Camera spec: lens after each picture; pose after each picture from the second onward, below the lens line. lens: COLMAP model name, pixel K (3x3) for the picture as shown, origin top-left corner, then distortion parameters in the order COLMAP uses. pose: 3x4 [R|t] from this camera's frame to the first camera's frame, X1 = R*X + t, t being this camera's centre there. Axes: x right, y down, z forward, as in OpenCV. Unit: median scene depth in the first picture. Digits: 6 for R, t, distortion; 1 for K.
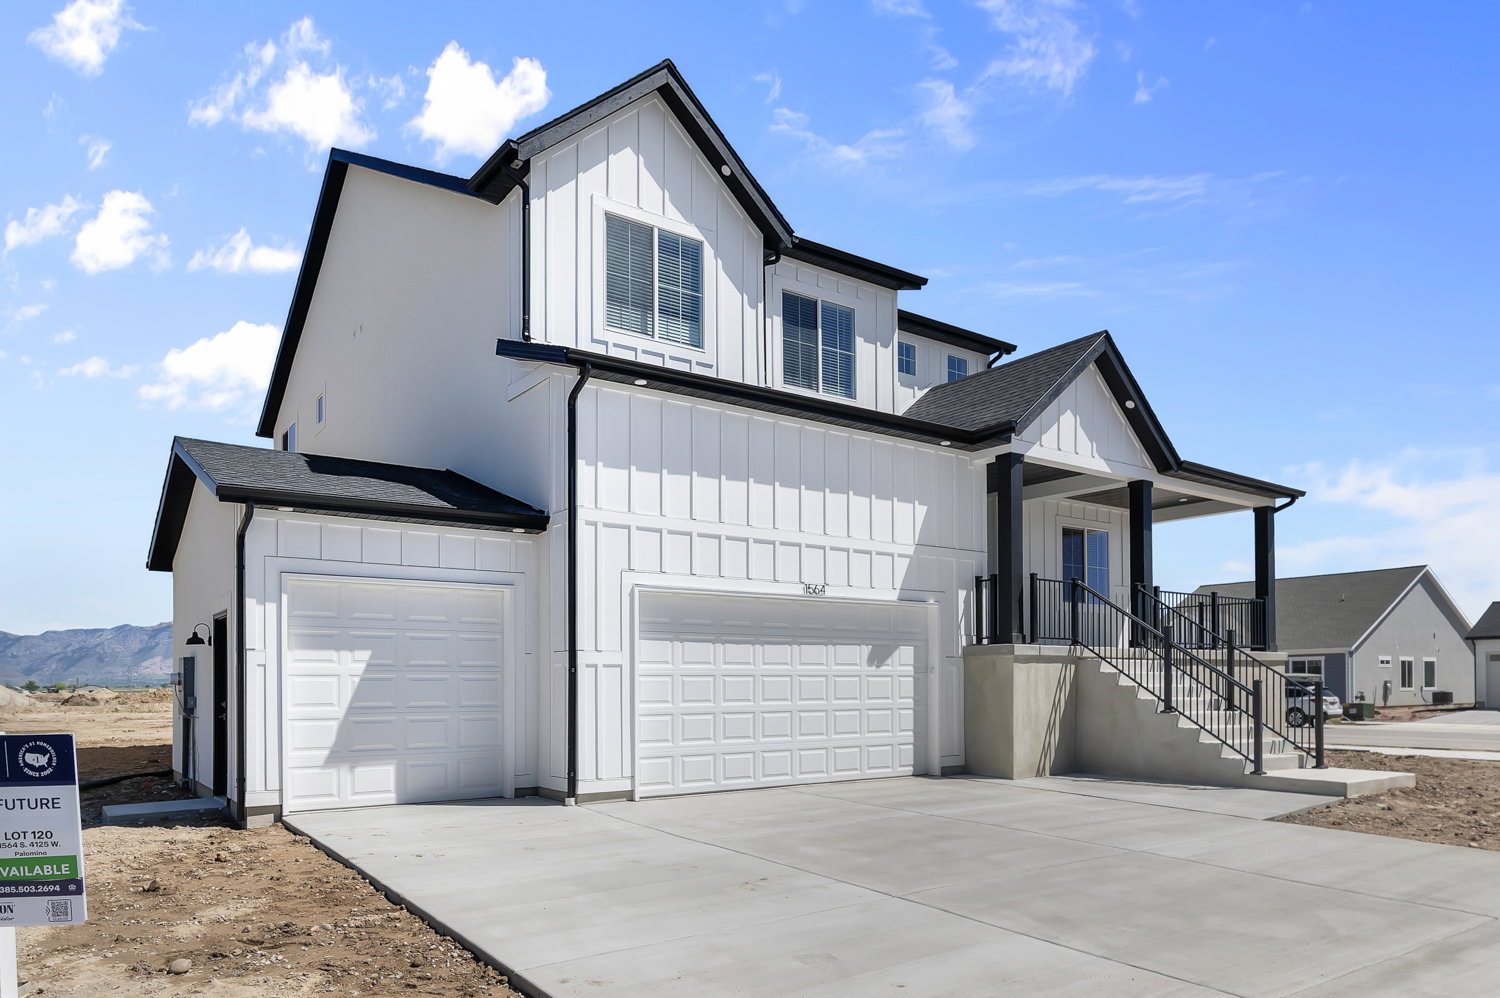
lens RADIAL K [[978.1, 0, 754.7], [0, 978.1, 573.6], [0, 0, 1]] dist [0.001532, 0.000108]
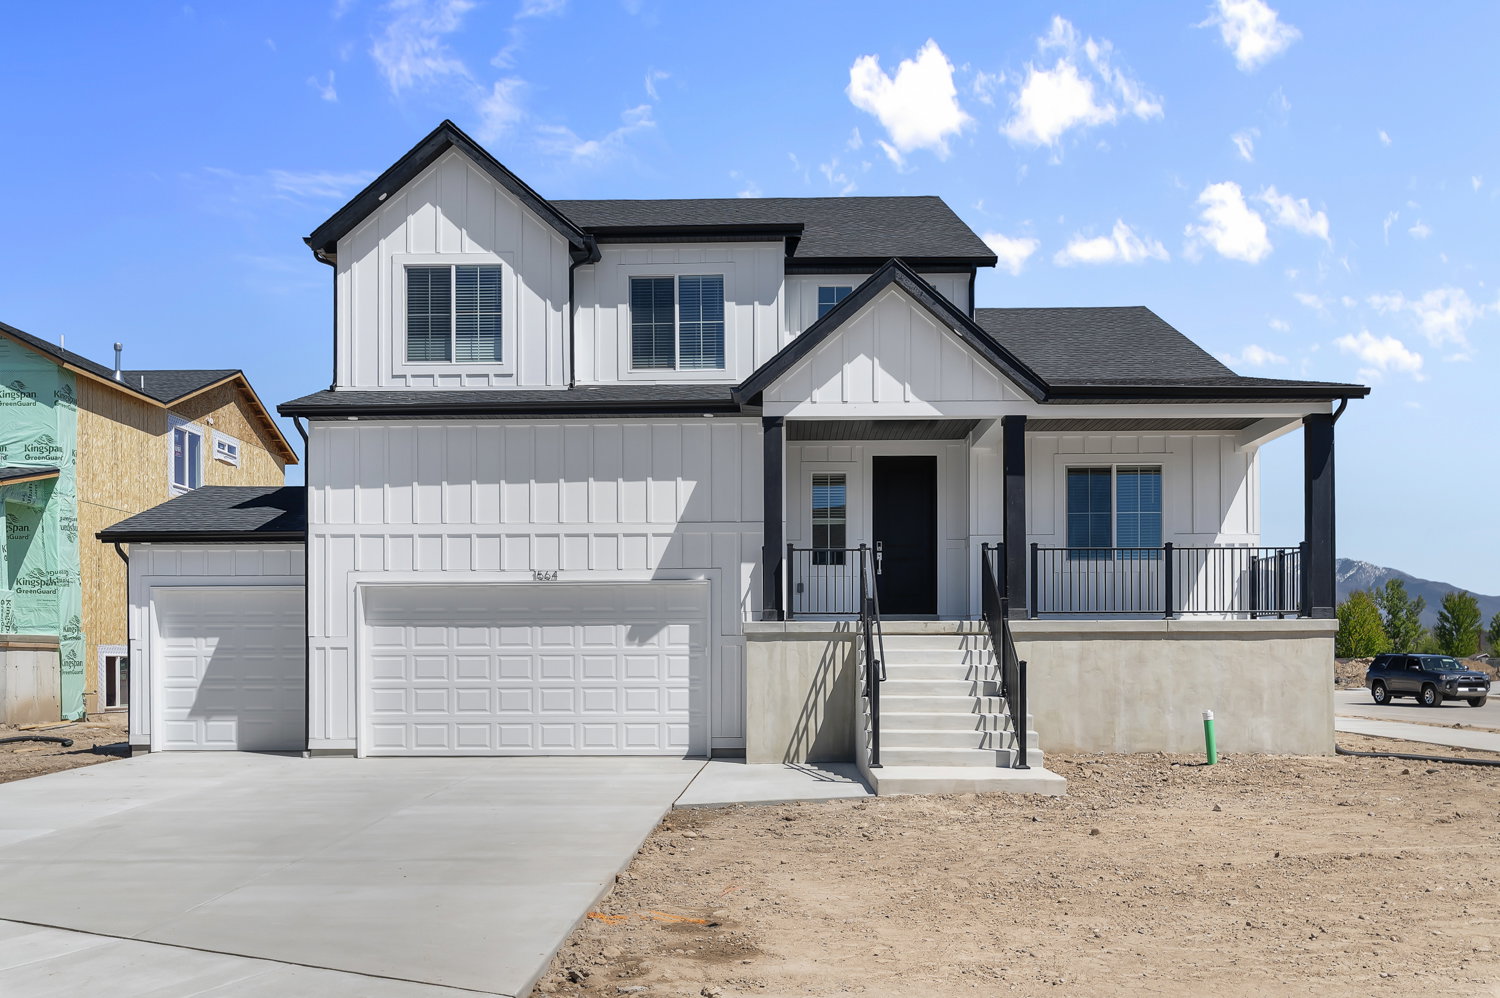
lens RADIAL K [[1262.7, 0, 750.0], [0, 1262.7, 499.0], [0, 0, 1]] dist [0.003039, 0.000703]
pose [[0.795020, -0.076182, -0.601780, 1.026866], [0.066473, 0.997049, -0.038402, 0.000720], [0.602930, -0.009472, 0.797738, 0.022914]]
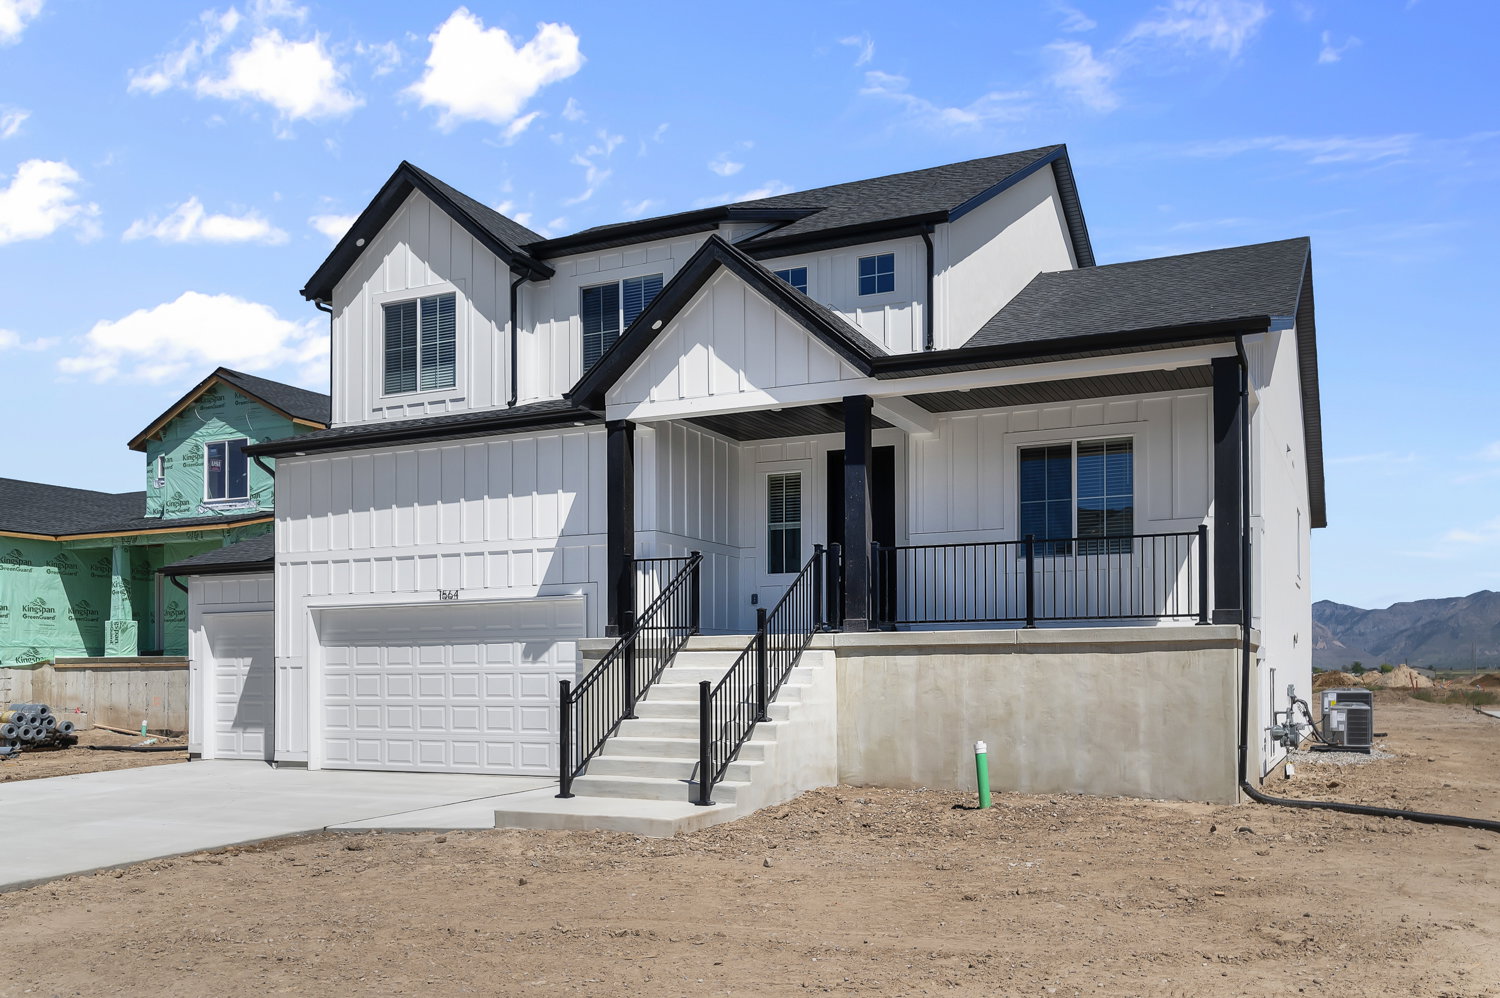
lens RADIAL K [[1278.0, 0, 750.0], [0, 1278.0, 499.0], [0, 0, 1]] dist [0.004433, 0.002427]
pose [[0.472847, -0.119108, -0.873057, 1.399953], [0.099964, 0.991676, -0.081150, 0.056629], [0.875456, -0.048902, 0.480818, 0.578441]]
